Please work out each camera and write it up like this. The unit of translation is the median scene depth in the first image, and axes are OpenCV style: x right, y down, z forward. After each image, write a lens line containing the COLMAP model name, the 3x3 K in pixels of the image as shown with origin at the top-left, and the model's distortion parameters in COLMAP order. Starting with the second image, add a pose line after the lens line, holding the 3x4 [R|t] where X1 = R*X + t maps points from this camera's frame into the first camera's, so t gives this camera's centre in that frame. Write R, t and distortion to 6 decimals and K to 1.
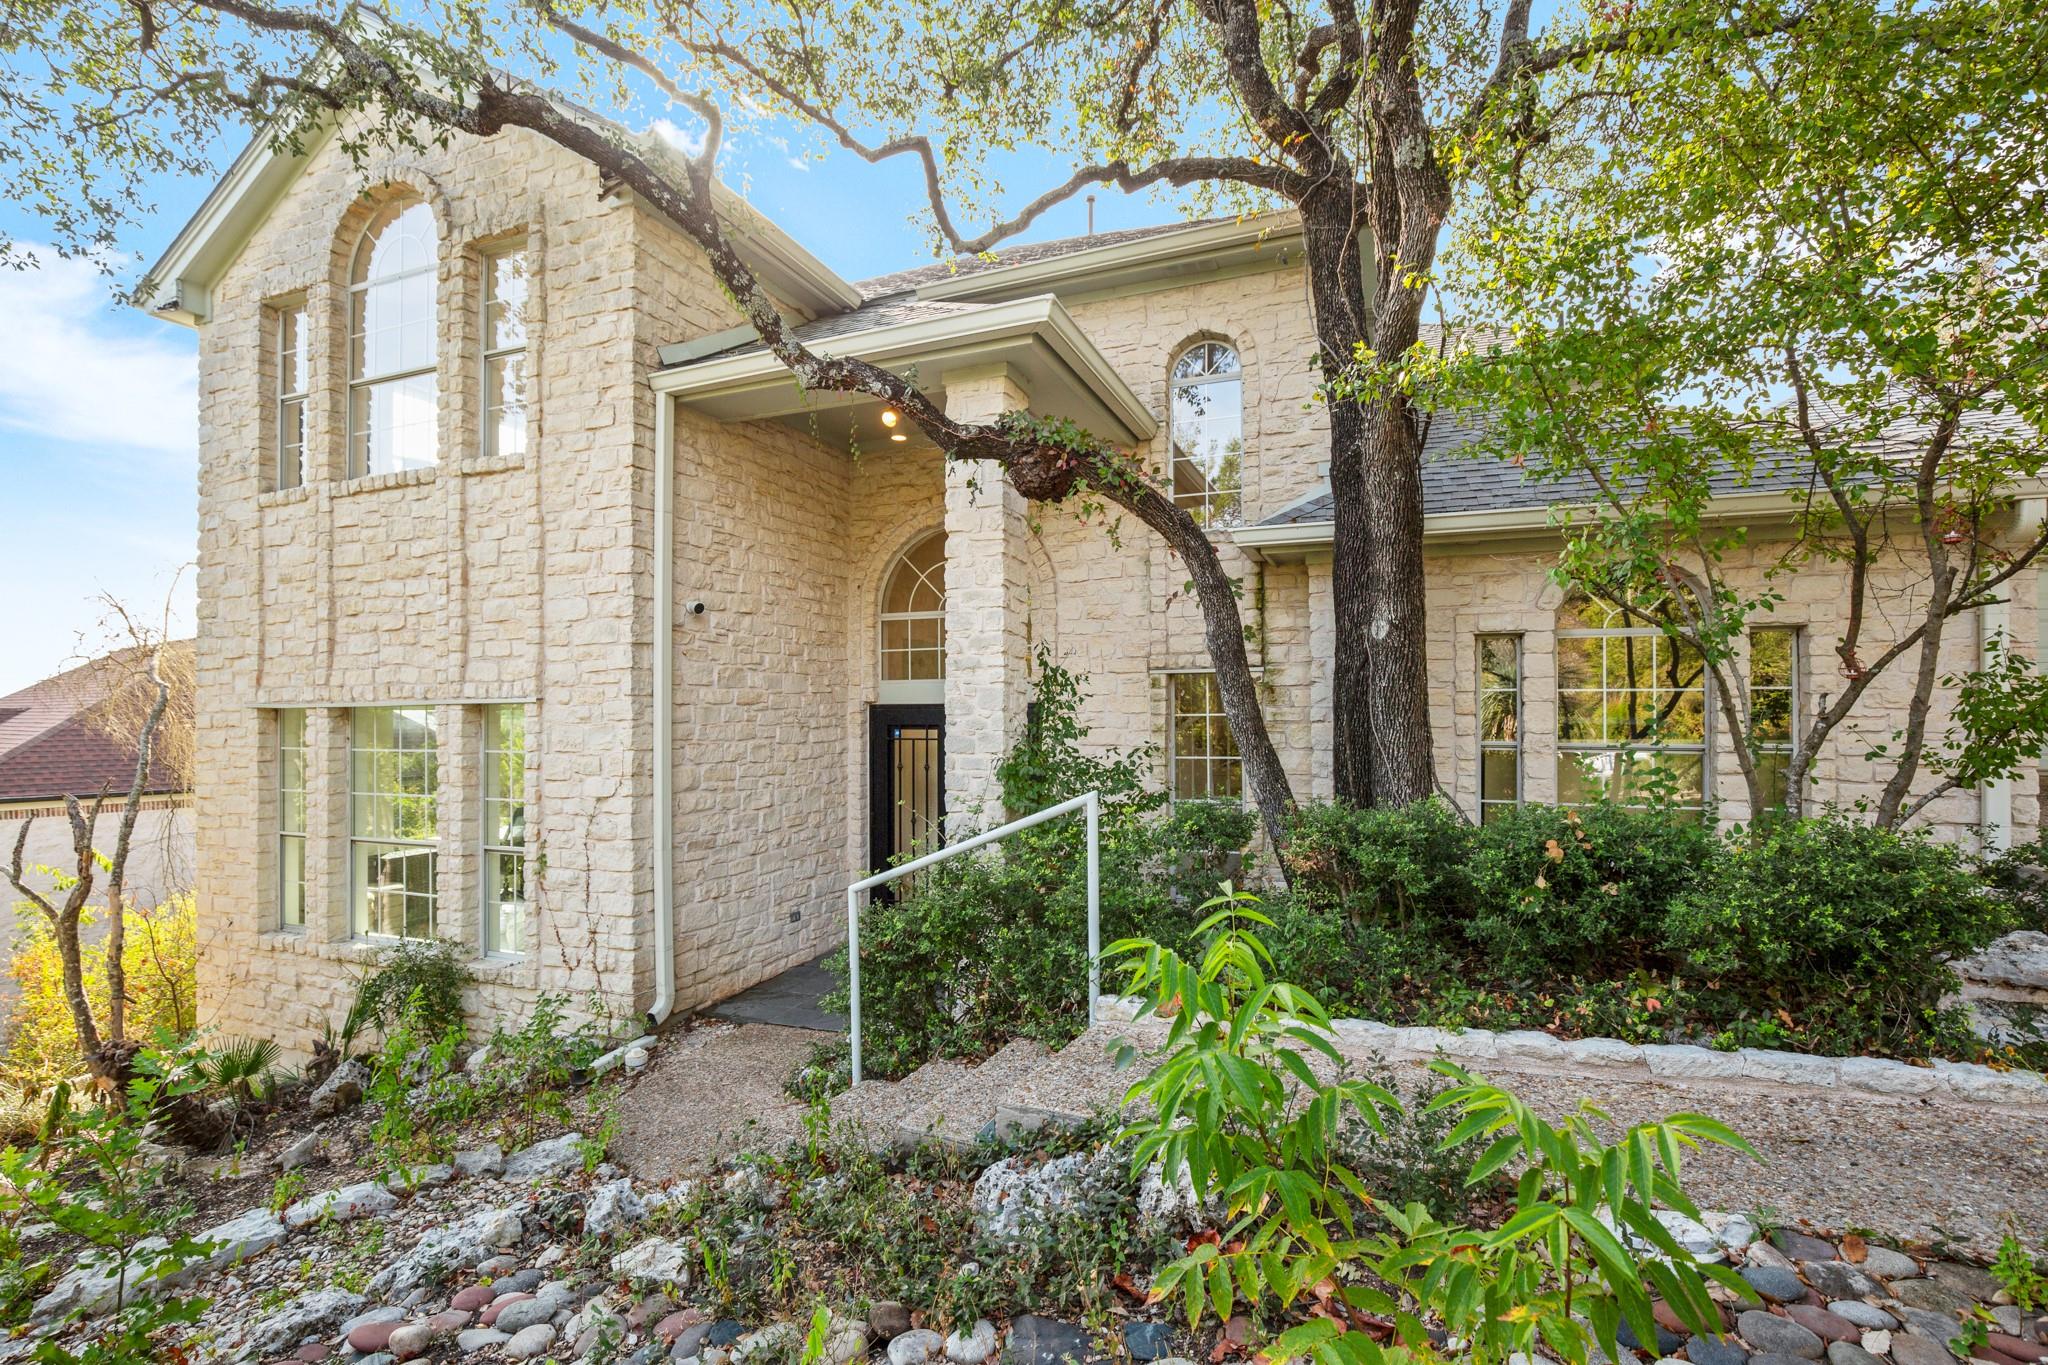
lens RADIAL K [[939.4, 0, 1033.6], [0, 939.4, 685.3], [0, 0, 1]] dist [0.004544, 0.005410]
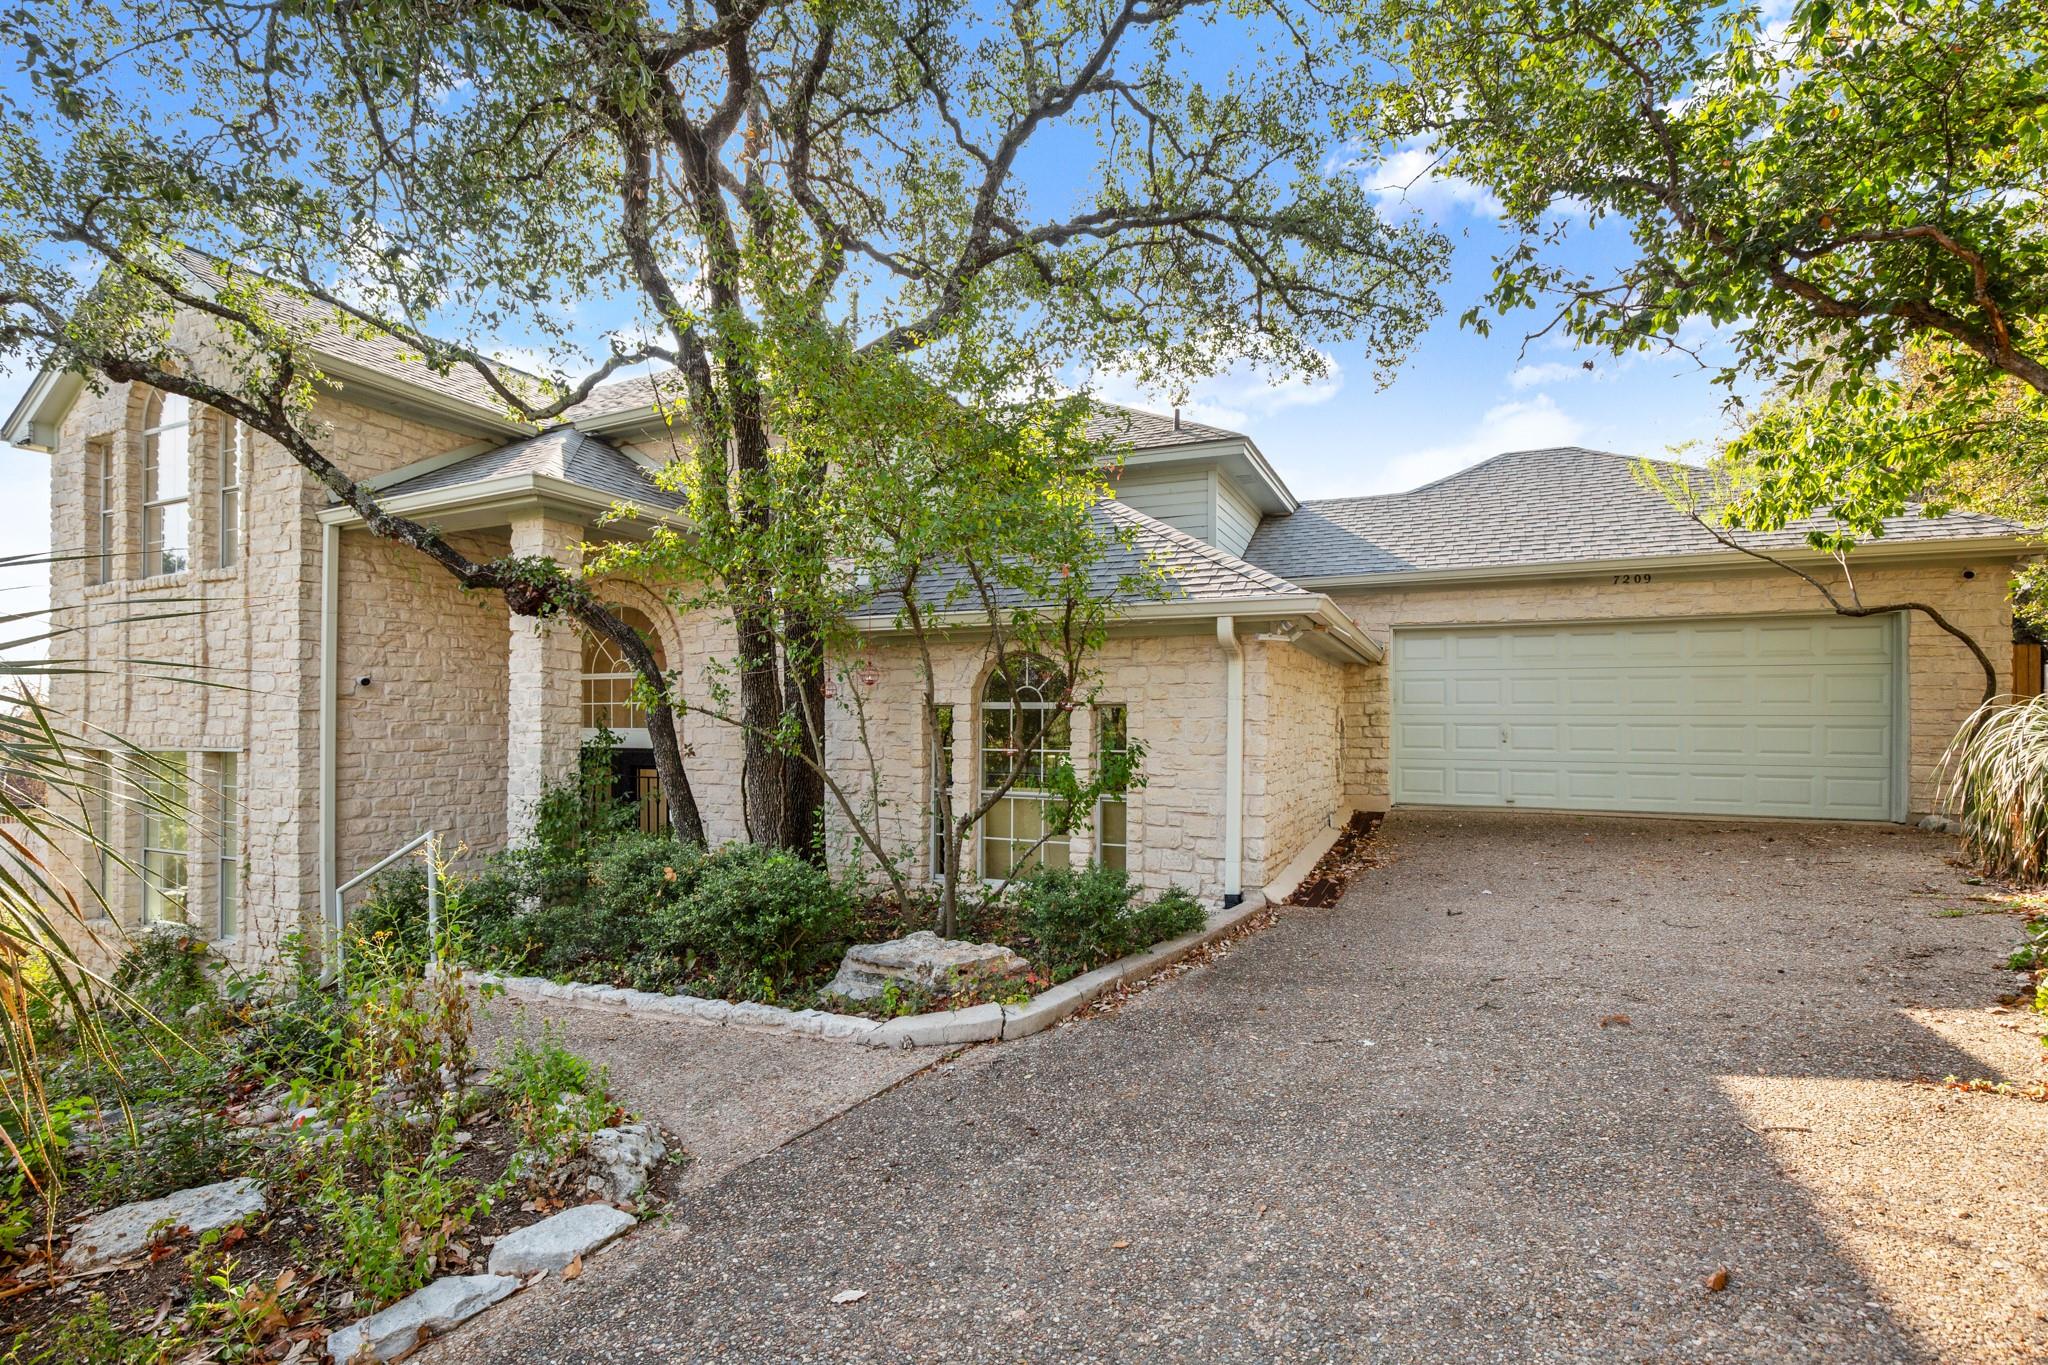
lens RADIAL K [[939.4, 0, 1021.7], [0, 939.4, 699.3], [0, 0, 1]] dist [0.004544, 0.005410]
pose [[0.998241, 0.005684, -0.059017, 0.641846], [-0.005133, 0.999942, 0.009490, -0.073048], [0.059067, -0.009170, 0.998212, -0.279998]]
